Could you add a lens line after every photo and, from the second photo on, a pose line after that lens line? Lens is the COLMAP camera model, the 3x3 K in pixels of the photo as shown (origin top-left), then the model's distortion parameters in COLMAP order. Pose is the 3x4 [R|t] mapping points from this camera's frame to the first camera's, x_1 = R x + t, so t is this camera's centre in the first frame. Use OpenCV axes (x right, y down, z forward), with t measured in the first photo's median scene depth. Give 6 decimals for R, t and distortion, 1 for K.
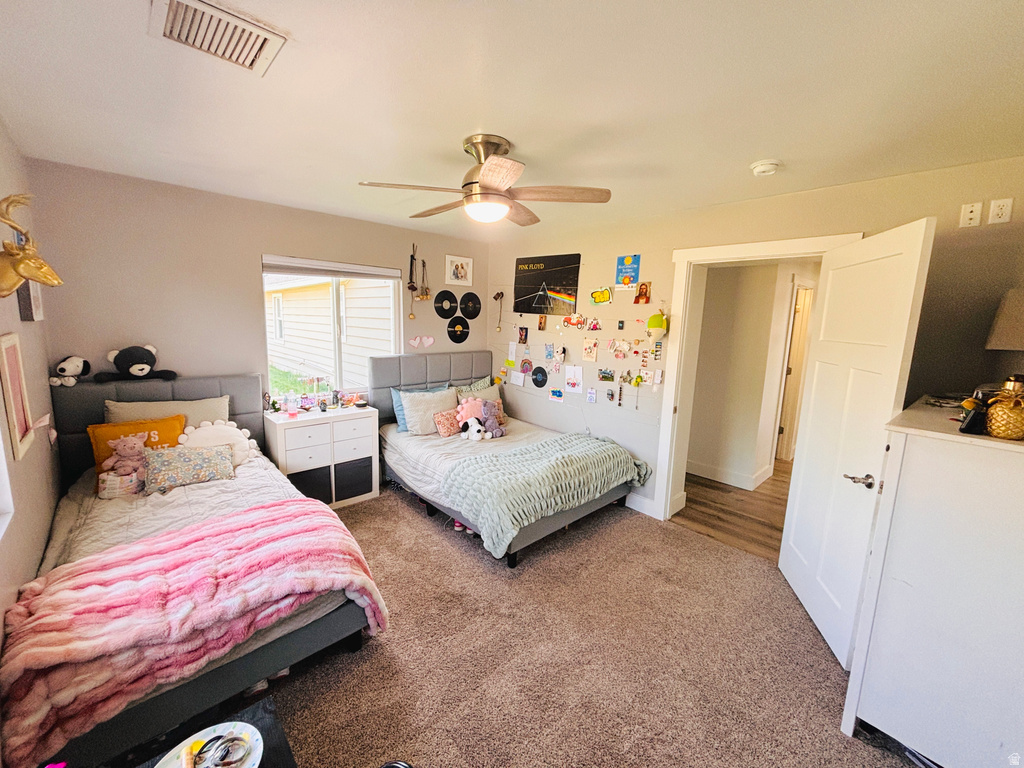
lens RADIAL K [[410.8, 0, 509.7], [0, 410.8, 382.4], [0, 0, 1]] dist [0.000533, -0.000224]
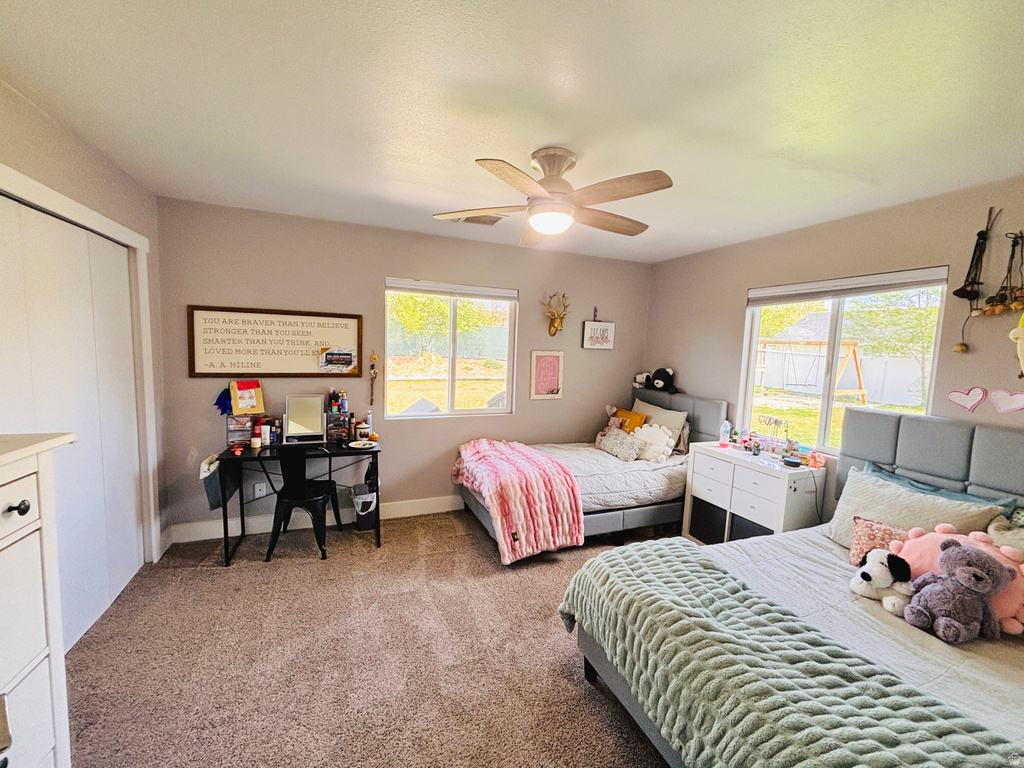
lens RADIAL K [[410.8, 0, 509.7], [0, 410.8, 382.4], [0, 0, 1]] dist [0.000533, -0.000224]
pose [[-0.362710, 0.041185, -0.930992, 0.563237], [-0.190338, 0.974689, 0.117273, -0.086231], [0.912257, 0.219739, -0.345690, 0.816614]]
